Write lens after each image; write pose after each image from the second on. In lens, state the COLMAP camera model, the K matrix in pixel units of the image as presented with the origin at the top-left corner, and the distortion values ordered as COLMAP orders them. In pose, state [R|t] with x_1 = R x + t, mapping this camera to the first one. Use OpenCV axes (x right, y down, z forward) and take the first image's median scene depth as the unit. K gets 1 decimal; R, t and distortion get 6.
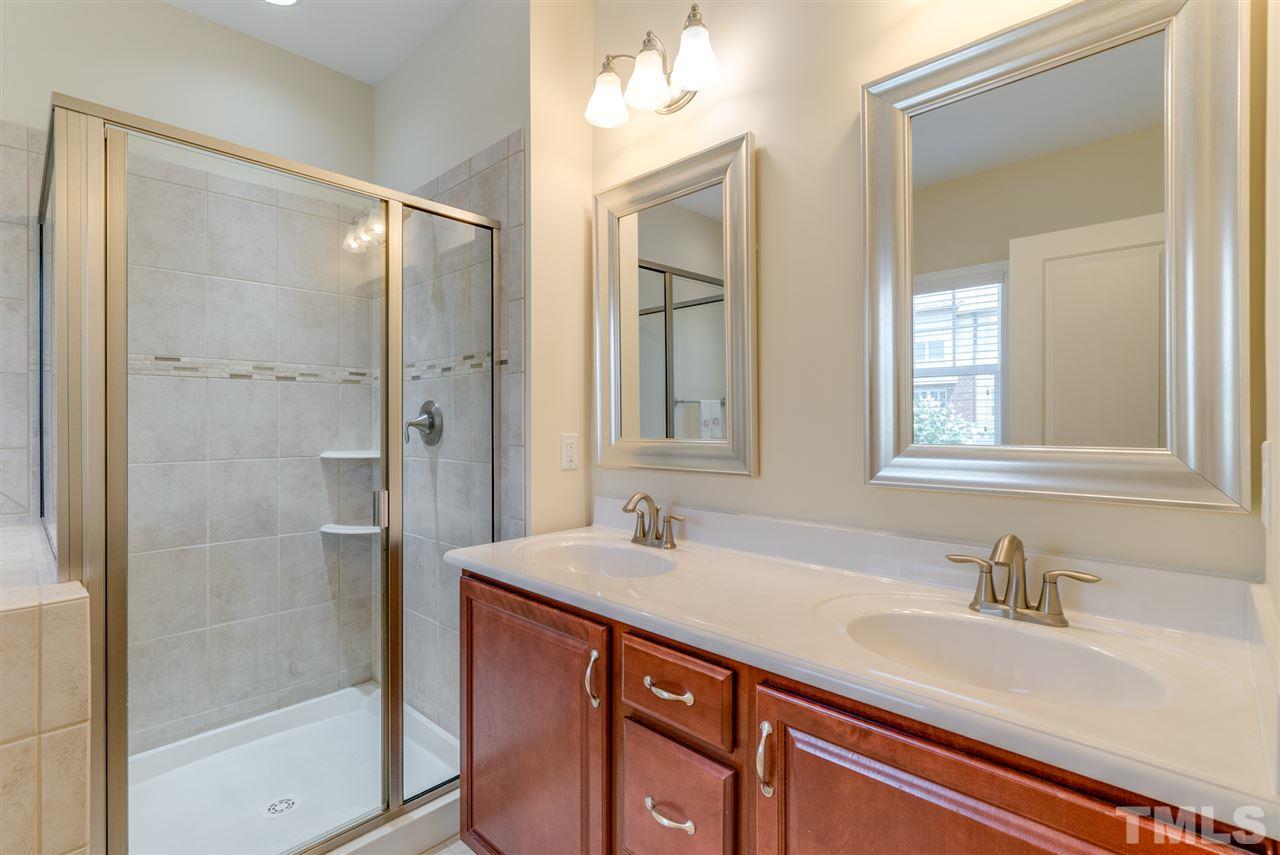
lens RADIAL K [[588.7, 0, 638.1], [0, 588.7, 418.3], [0, 0, 1]] dist [-0.000647, -0.000812]
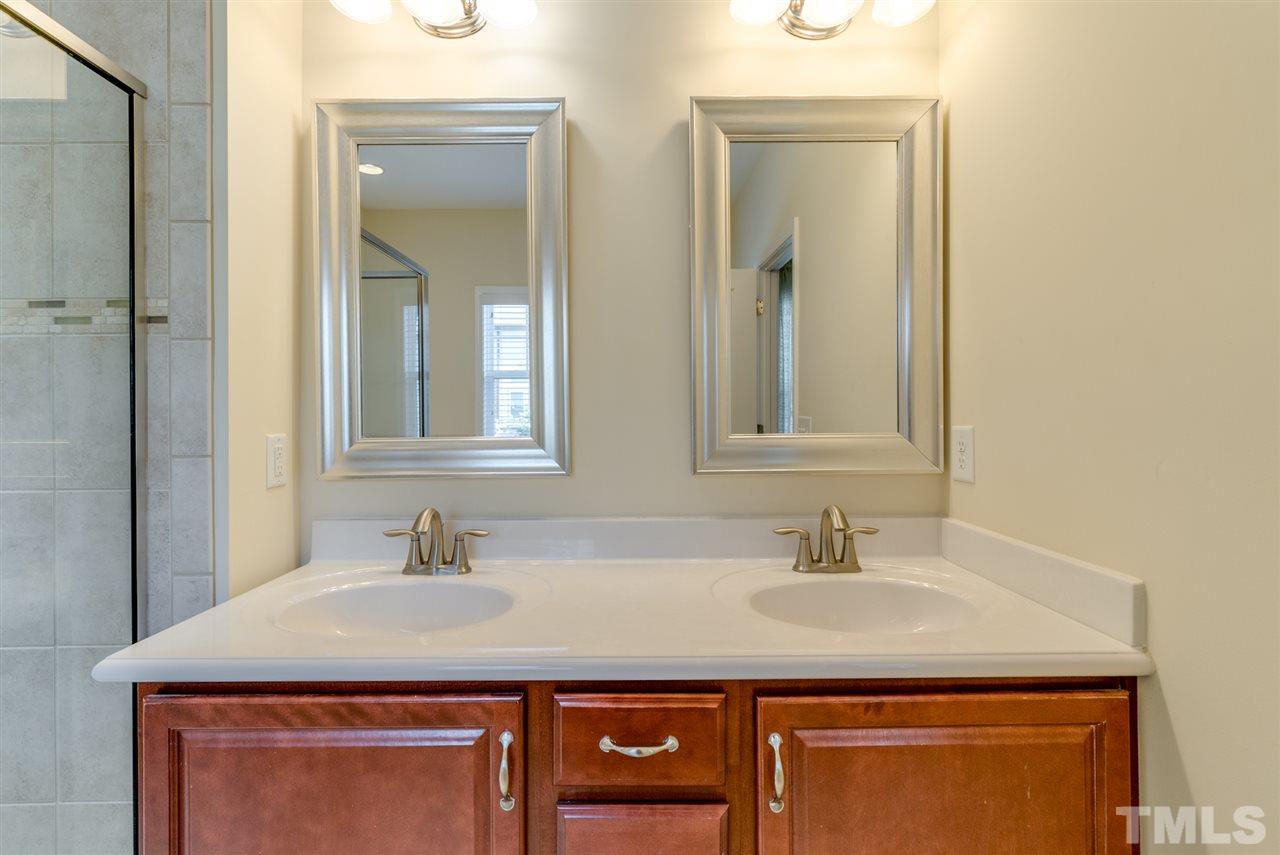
lens RADIAL K [[550.9, 0, 638.8], [0, 550.9, 417.9], [0, 0, 1]] dist [-0.002281, -0.000298]
pose [[0.721498, -0.005393, 0.692396, -0.331408], [0.001971, 0.999982, 0.005736, 0.004049], [-0.692414, -0.002774, 0.721495, 0.316508]]
